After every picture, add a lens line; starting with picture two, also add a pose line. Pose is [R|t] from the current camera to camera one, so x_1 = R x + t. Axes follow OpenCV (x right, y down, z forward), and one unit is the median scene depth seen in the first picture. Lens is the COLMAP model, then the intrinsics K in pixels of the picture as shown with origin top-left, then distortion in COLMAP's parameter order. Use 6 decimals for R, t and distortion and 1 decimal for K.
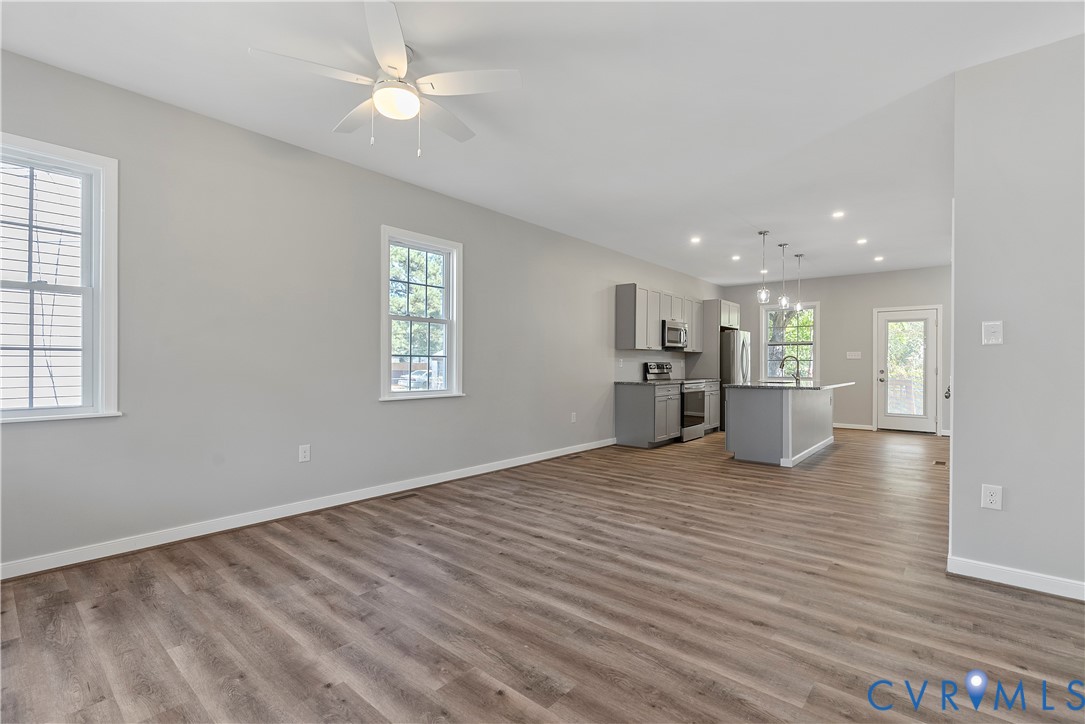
lens RADIAL K [[492.3, 0, 553.6], [0, 492.3, 364.2], [0, 0, 1]] dist [-0.009046, 0.003715]
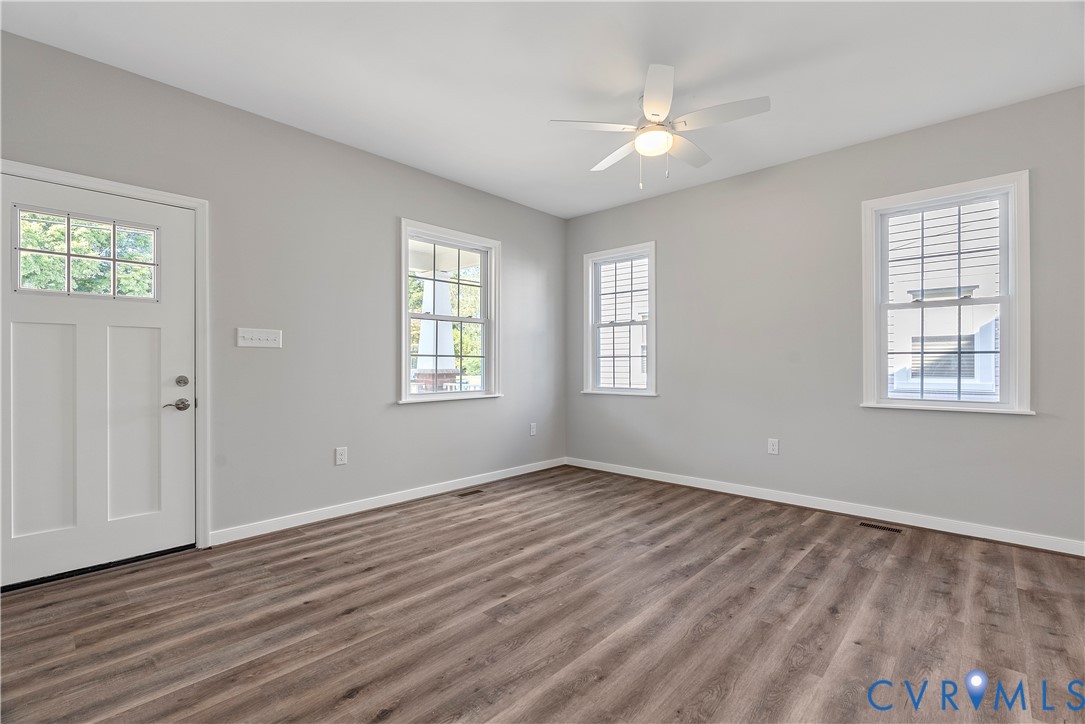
lens RADIAL K [[492.3, 0, 546.6], [0, 492.3, 363.3], [0, 0, 1]] dist [-0.009046, 0.003715]
pose [[-0.046275, -0.006204, -0.998909, 0.745641], [0.000366, 0.999981, -0.006227, 0.005454], [0.998929, -0.000653, -0.046272, 0.681844]]
